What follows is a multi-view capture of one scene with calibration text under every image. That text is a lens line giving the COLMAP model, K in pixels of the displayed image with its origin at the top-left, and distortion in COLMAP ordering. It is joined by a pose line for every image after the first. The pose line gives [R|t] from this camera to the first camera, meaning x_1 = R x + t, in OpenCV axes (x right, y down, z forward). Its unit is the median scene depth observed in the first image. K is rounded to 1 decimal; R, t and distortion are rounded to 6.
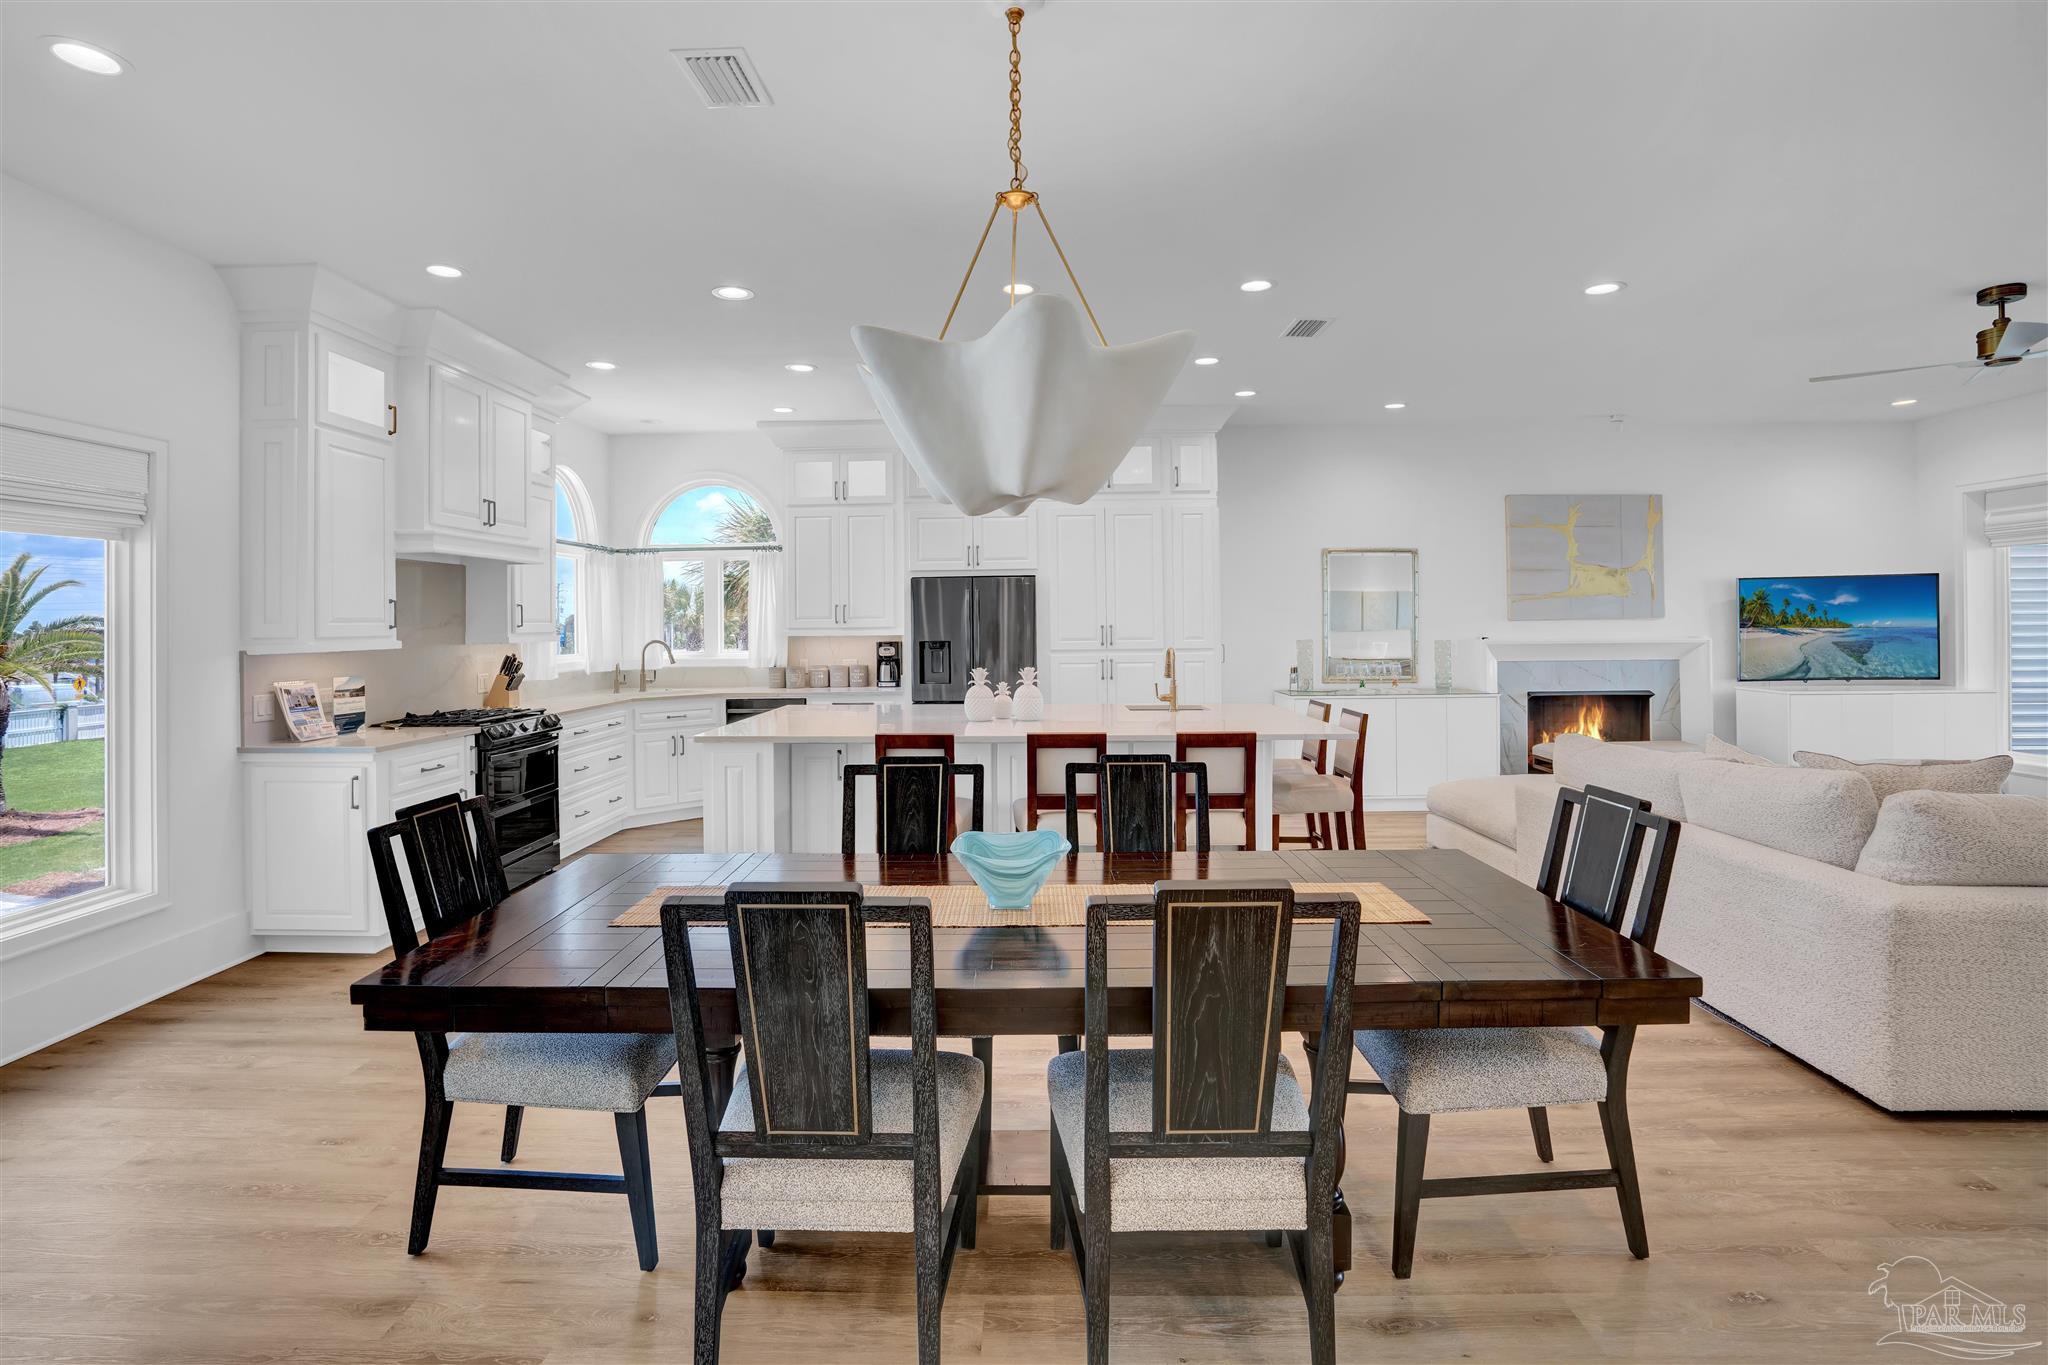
lens RADIAL K [[971.0, 0, 998.6], [0, 971.0, 627.8], [0, 0, 1]] dist [-0.057099, 0.021432]
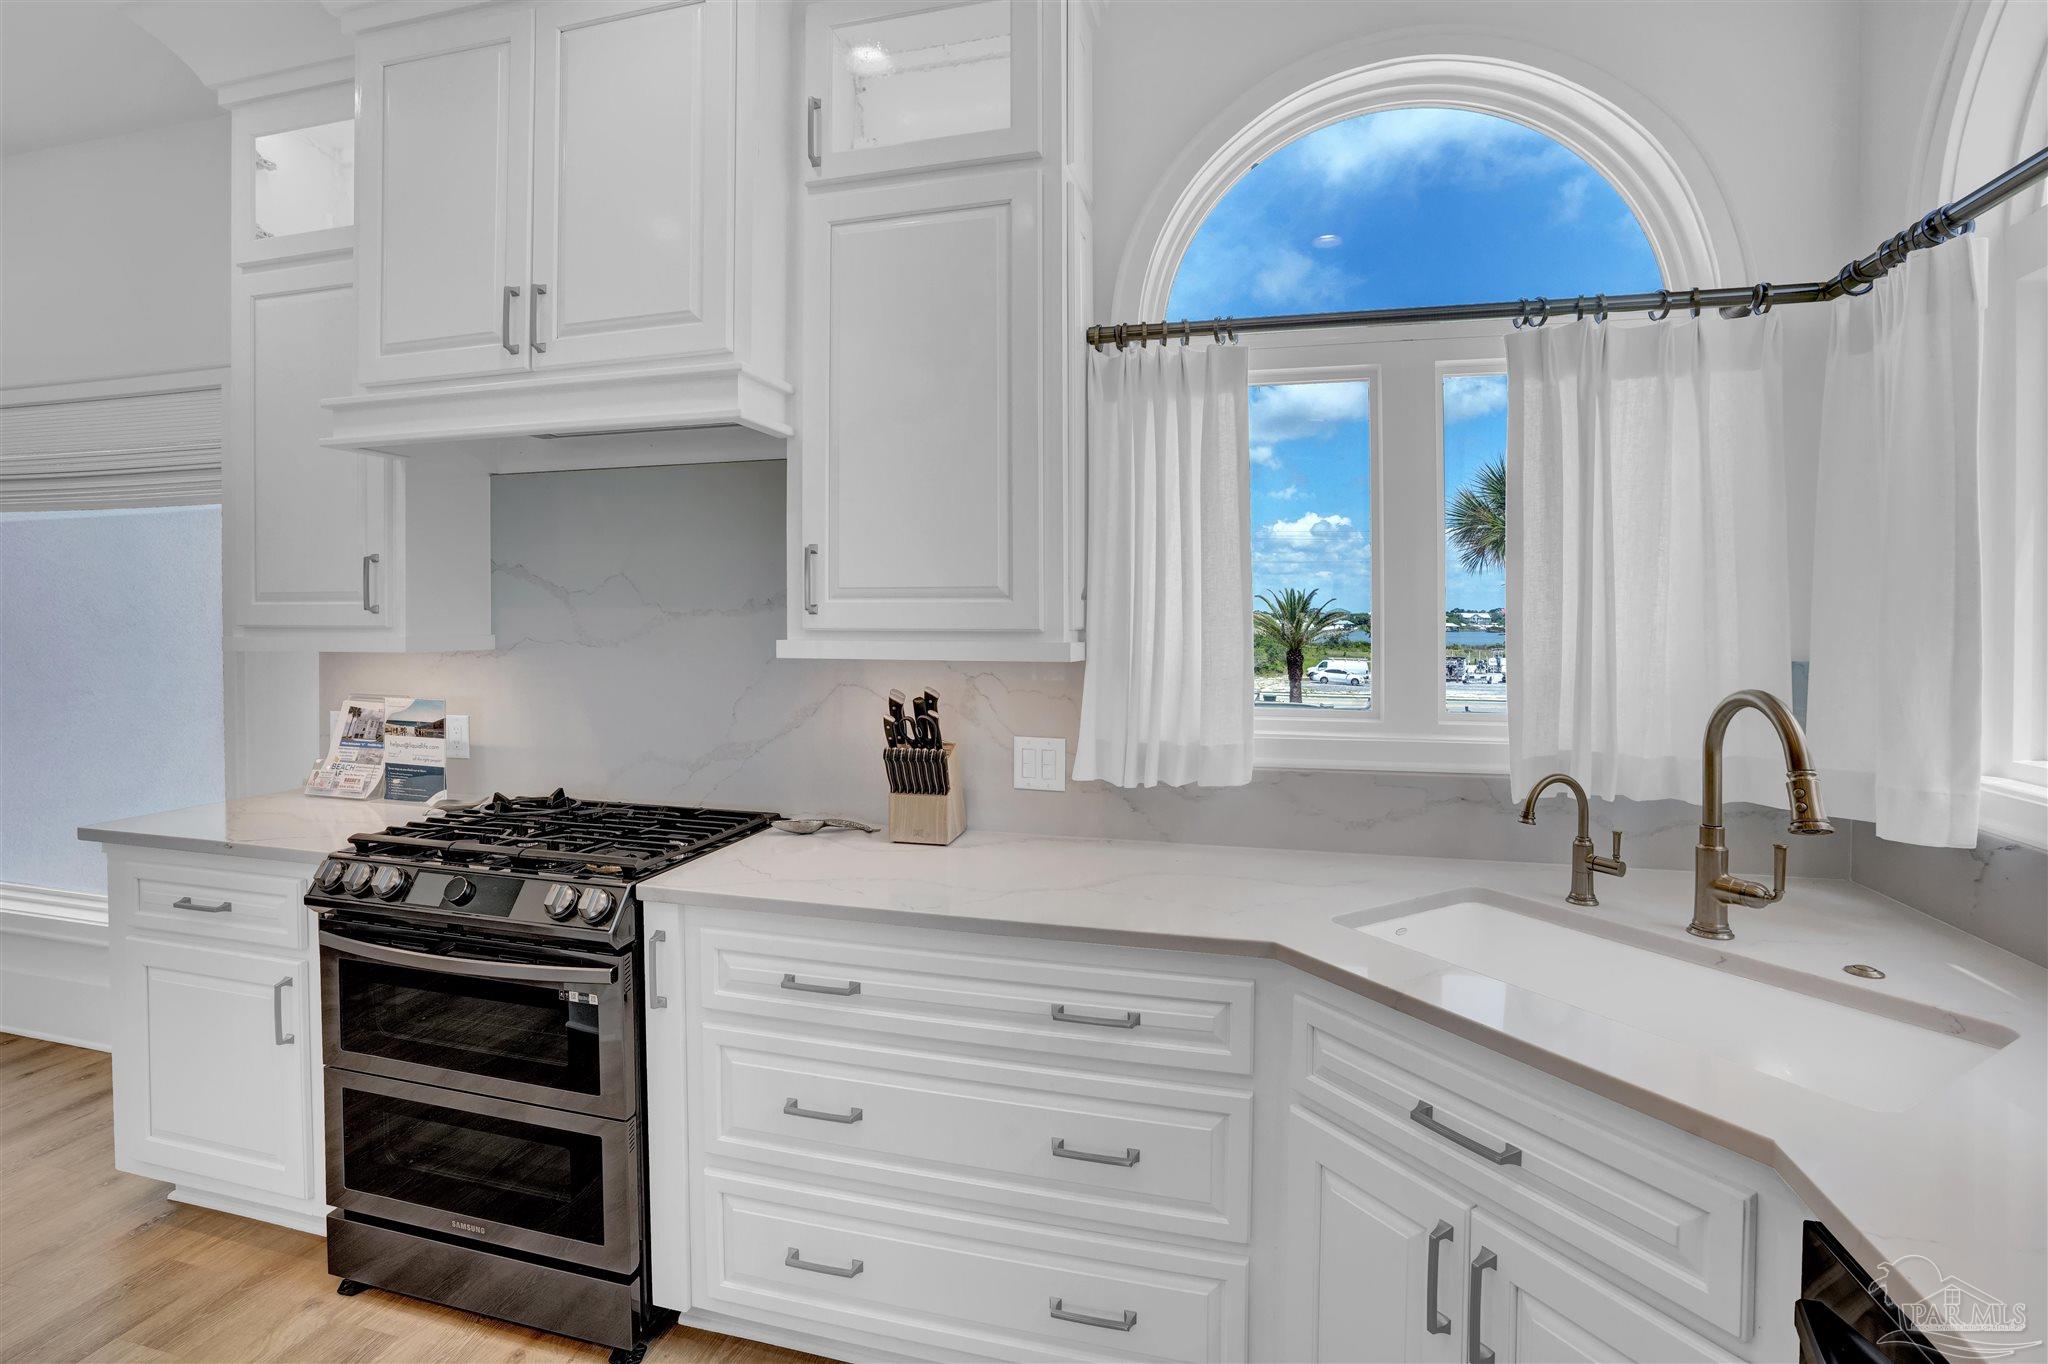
lens RADIAL K [[960.2, 0, 985.9], [0, 960.2, 622.0], [0, 0, 1]] dist [-0.053892, 0.000212]
pose [[-0.250512, 0.014994, -0.967997, -0.144818], [-0.003773, 0.999857, 0.016464, -0.002840], [0.968106, 0.007777, -0.250420, 0.911716]]
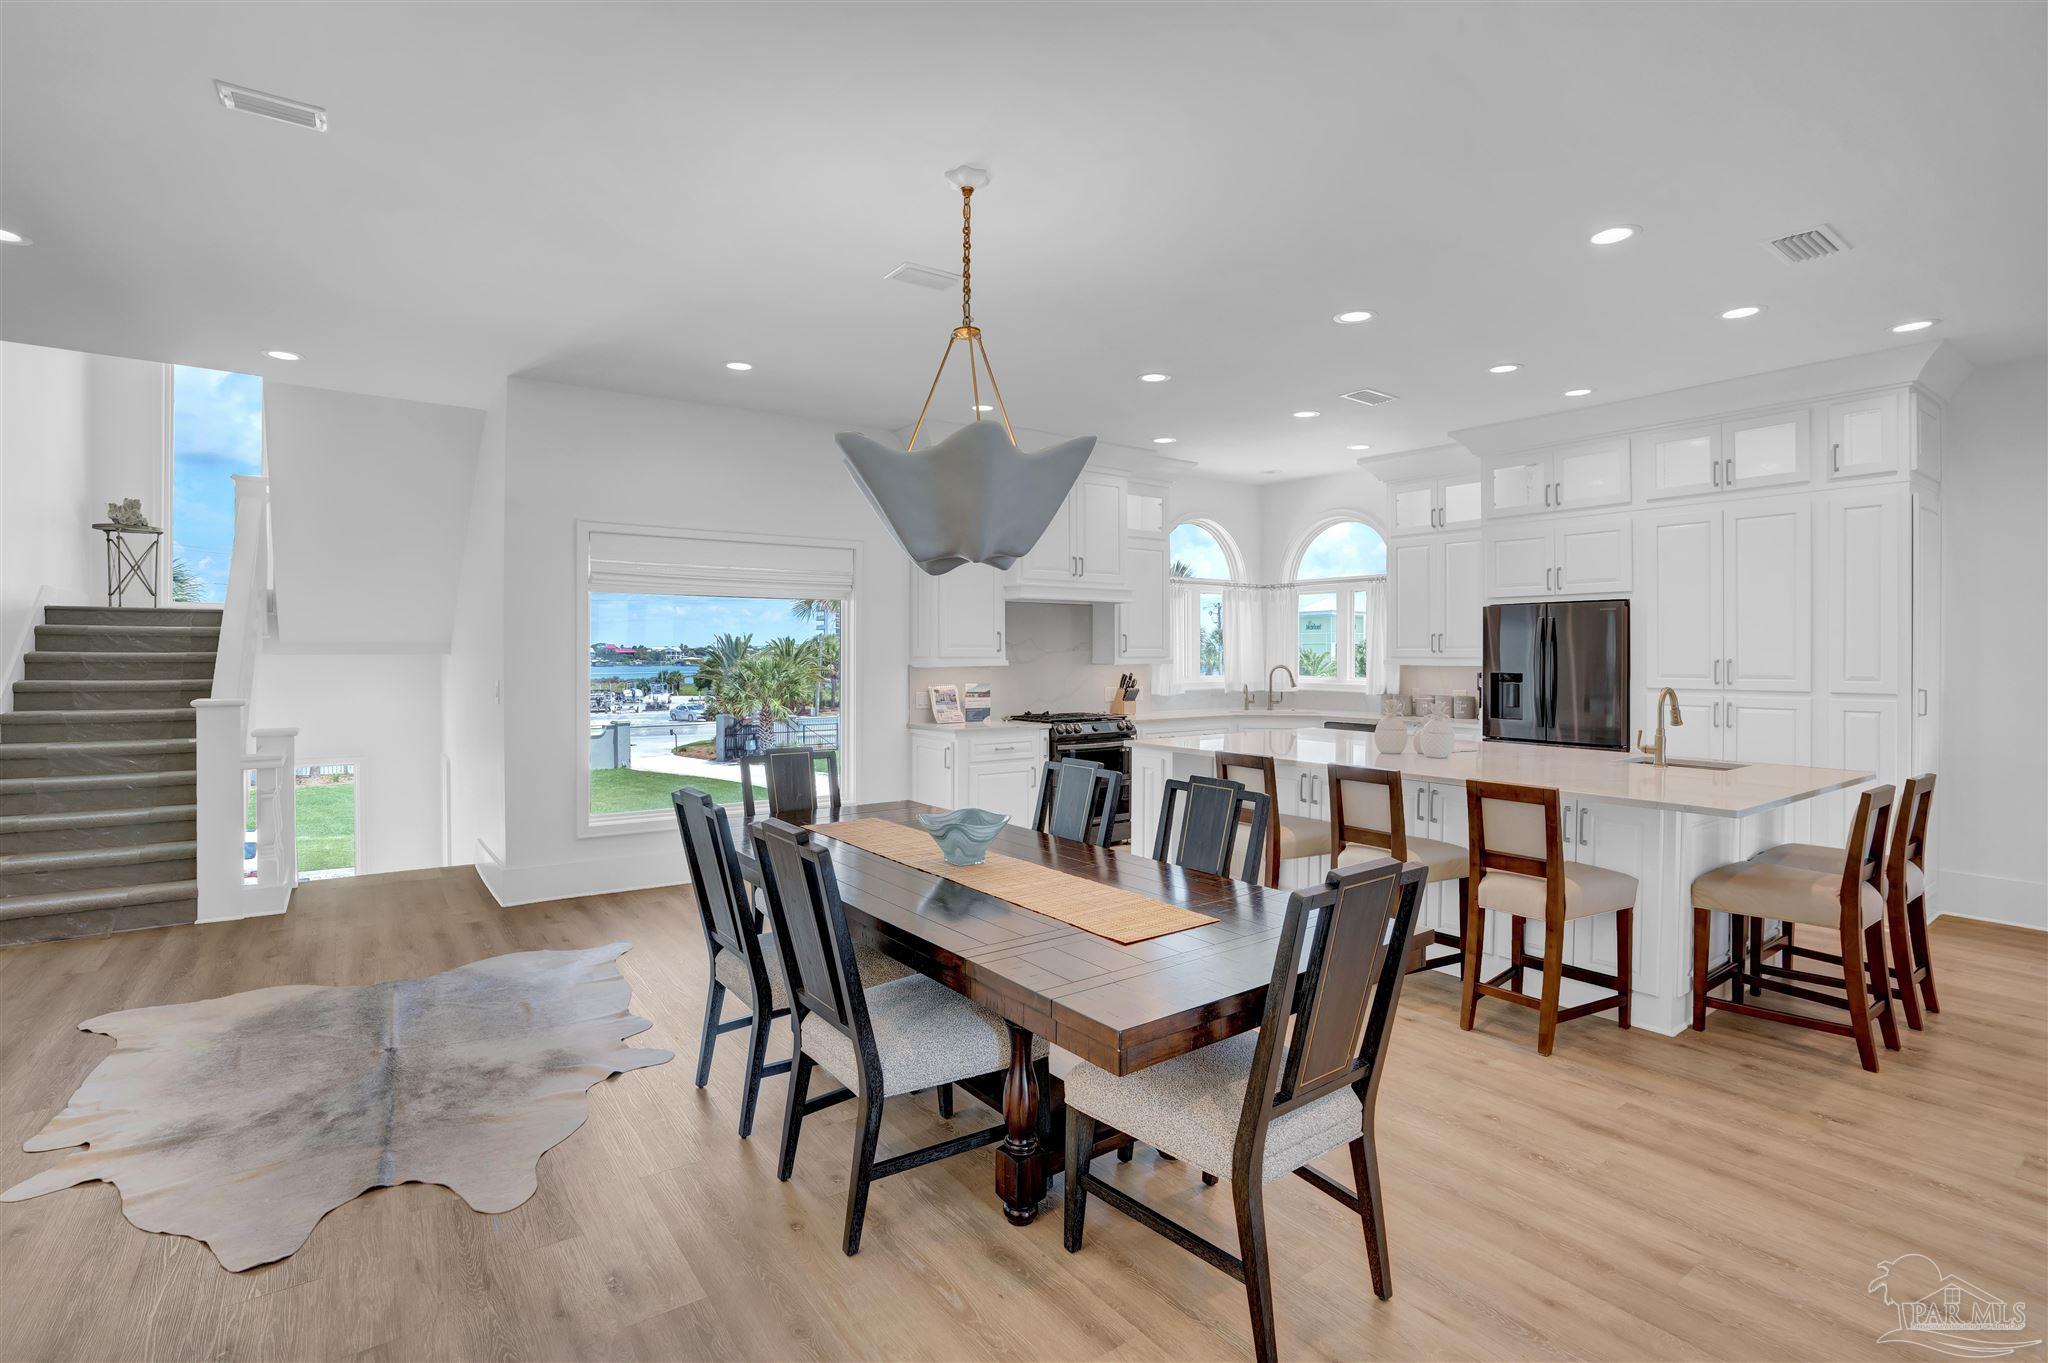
lens RADIAL K [[960.0, 0, 1017.0], [0, 960.0, 662.8], [0, 0, 1]] dist [-0.079856, 0.034055]
pose [[0.608869, 0.020073, -0.793017, 0.345126], [-0.012952, 0.999798, 0.015363, -0.003441], [0.793165, 0.000917, 0.609006, 0.078233]]
